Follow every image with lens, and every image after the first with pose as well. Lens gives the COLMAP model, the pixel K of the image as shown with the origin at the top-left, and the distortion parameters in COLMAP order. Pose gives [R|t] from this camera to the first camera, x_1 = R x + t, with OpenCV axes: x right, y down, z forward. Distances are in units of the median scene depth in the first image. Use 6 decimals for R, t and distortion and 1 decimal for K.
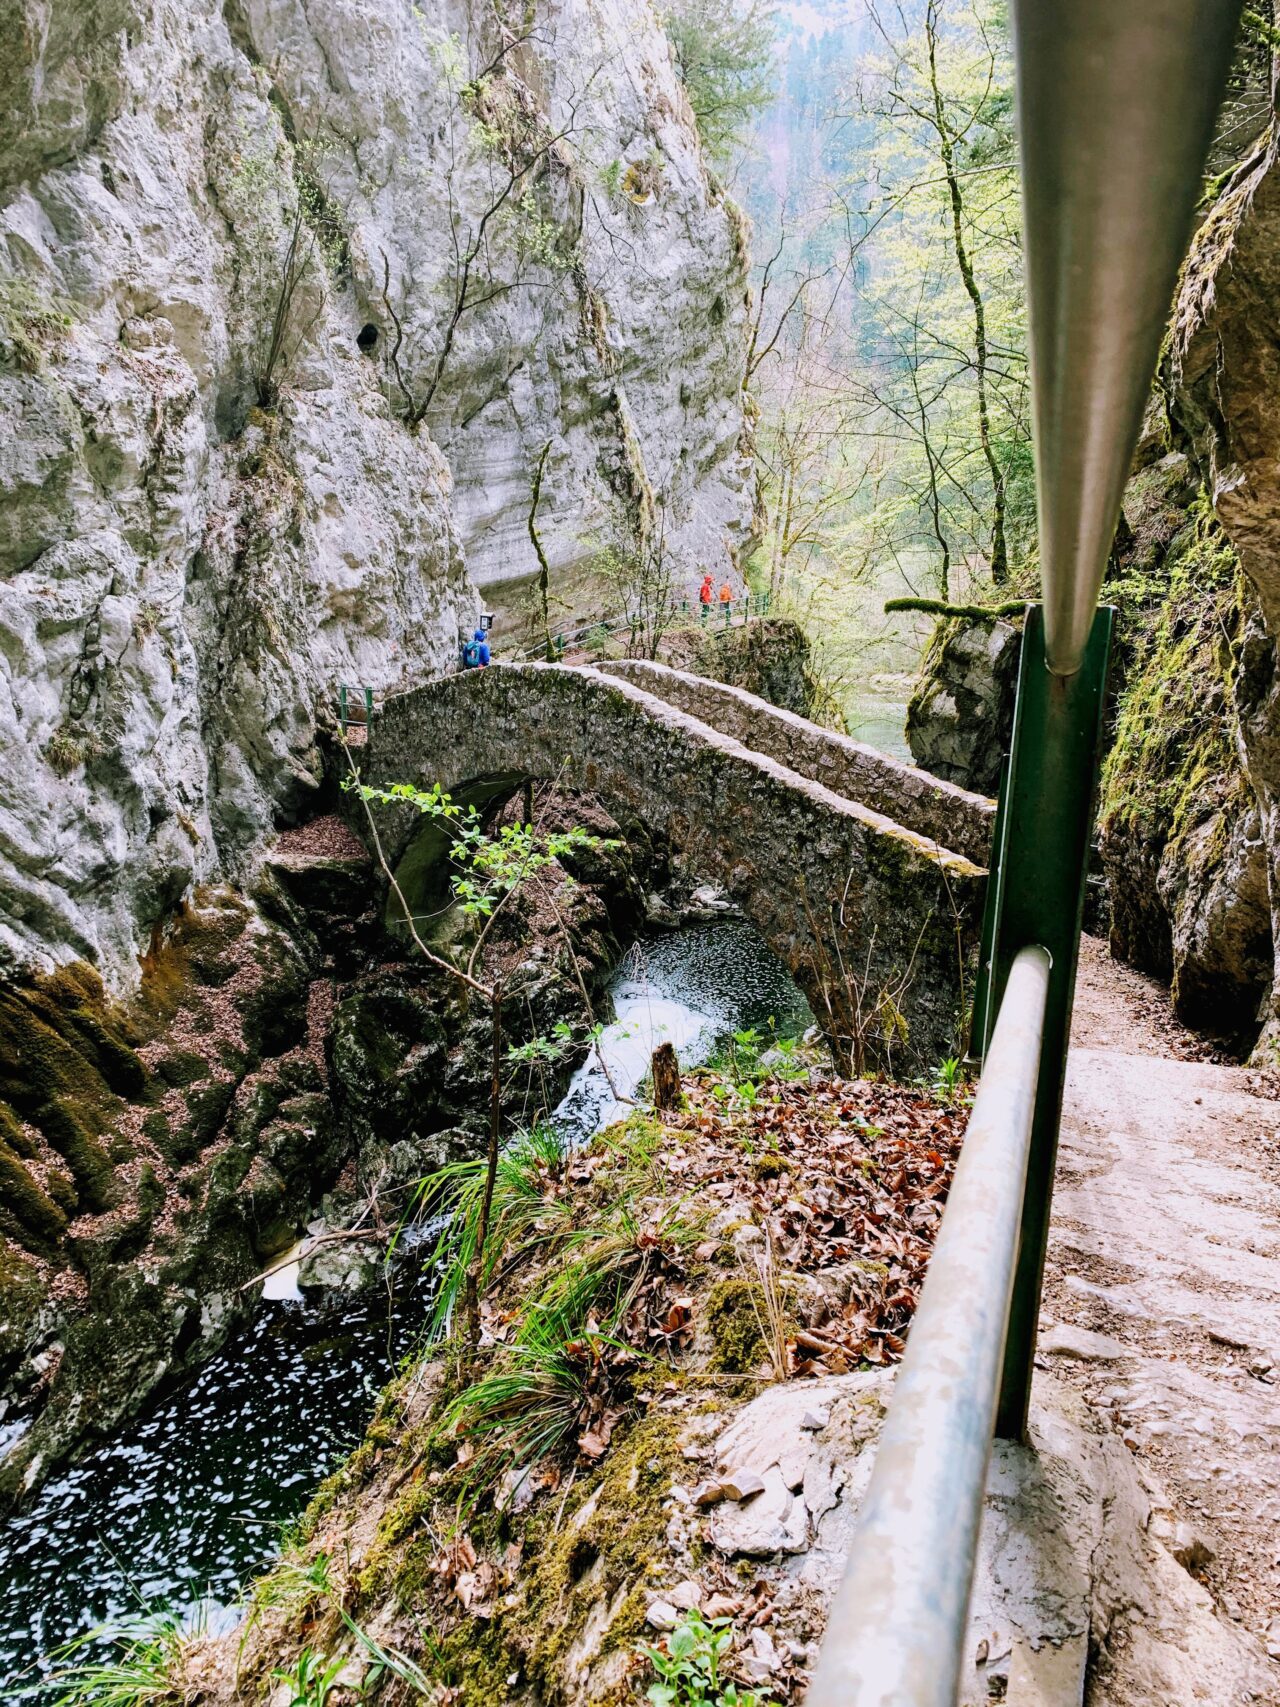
lens RADIAL K [[1344.2, 0, 640.0], [0, 1344.2, 853.5], [0, 0, 1]] dist [0.017145, -0.000687]
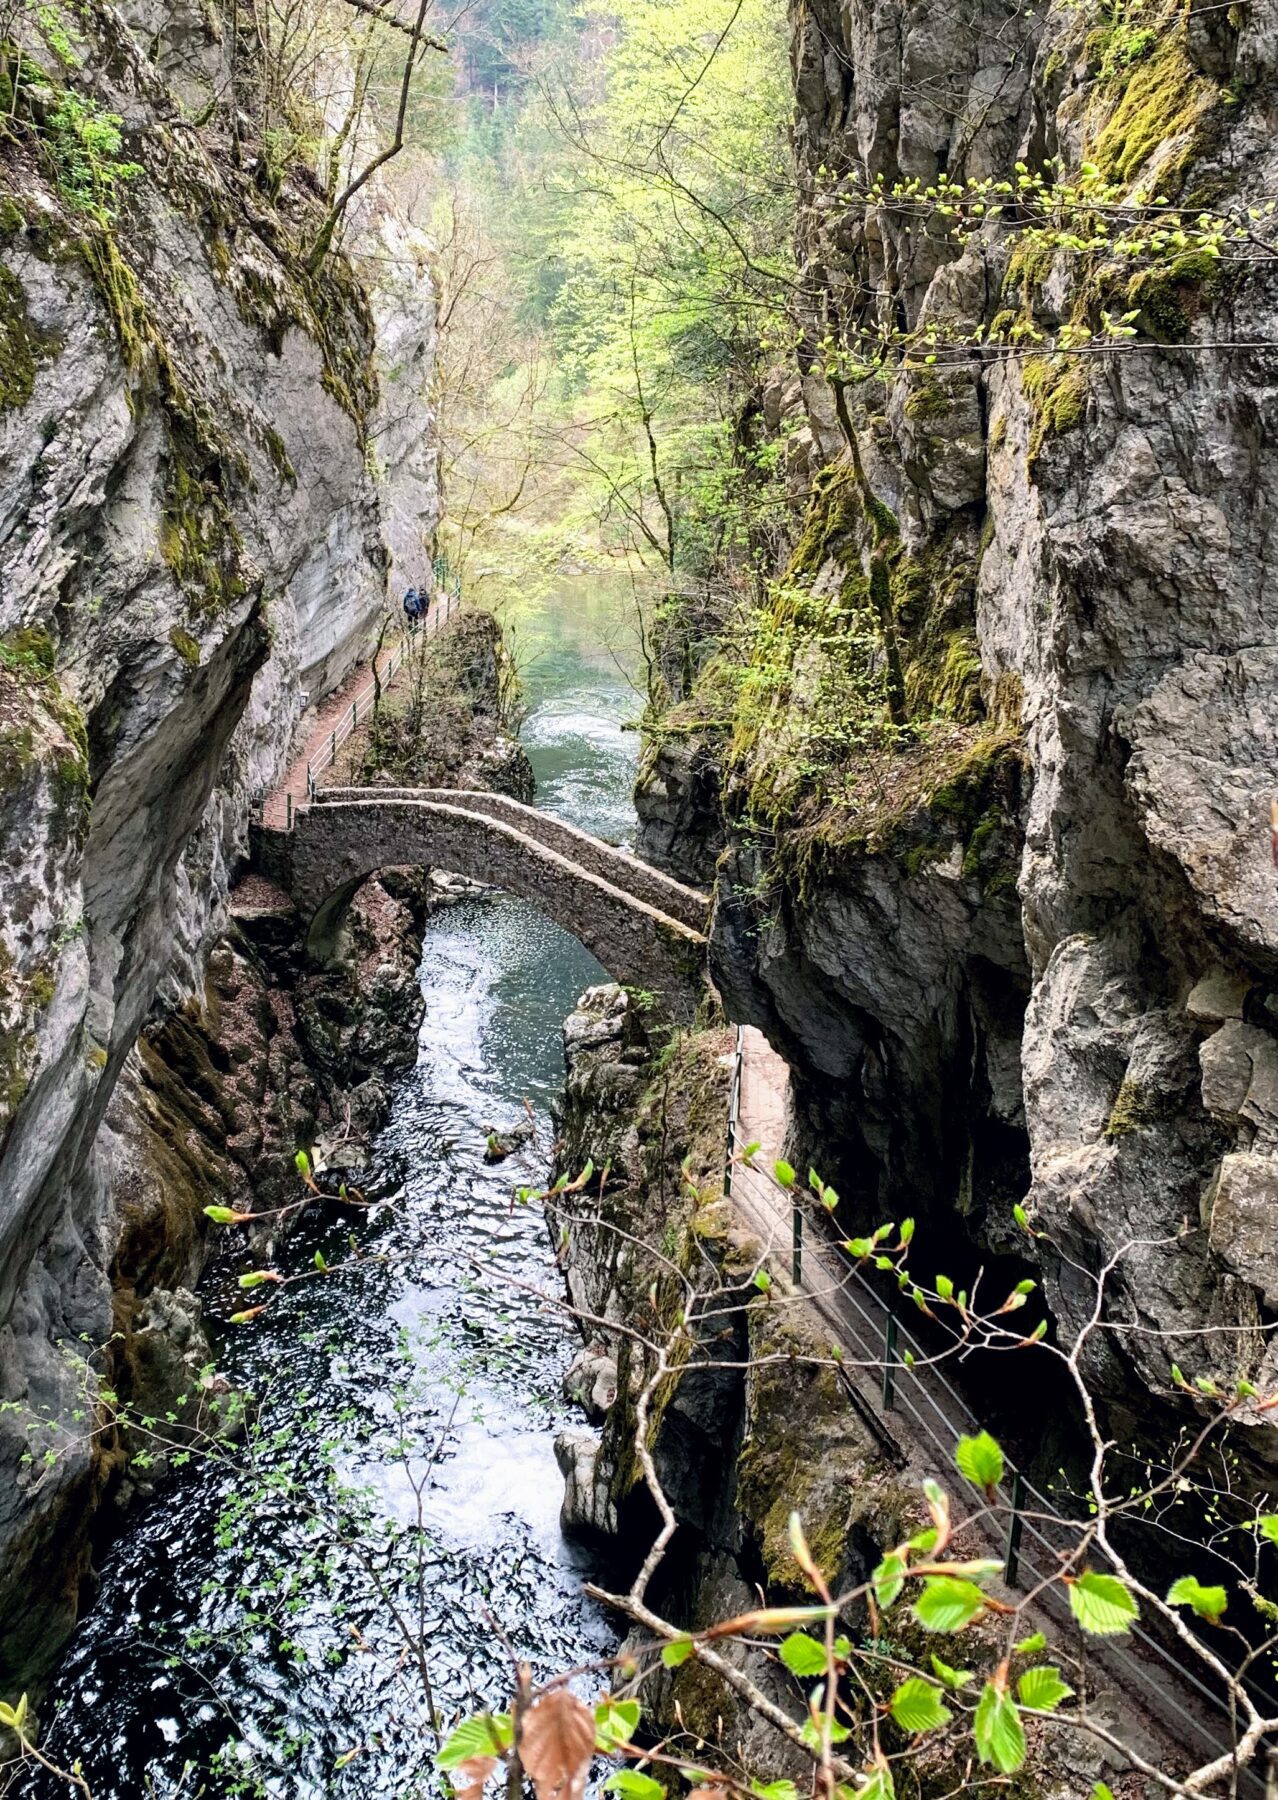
lens RADIAL K [[1986.0, 0, 635.9], [0, 1986.0, 784.2], [0, 0, 1]] dist [0.186749, -0.679958]
pose [[0.966092, -0.044307, 0.254368, -0.412962], [0.033671, 0.998373, 0.046018, -0.233761], [-0.255993, -0.035893, 0.966012, -1.308052]]
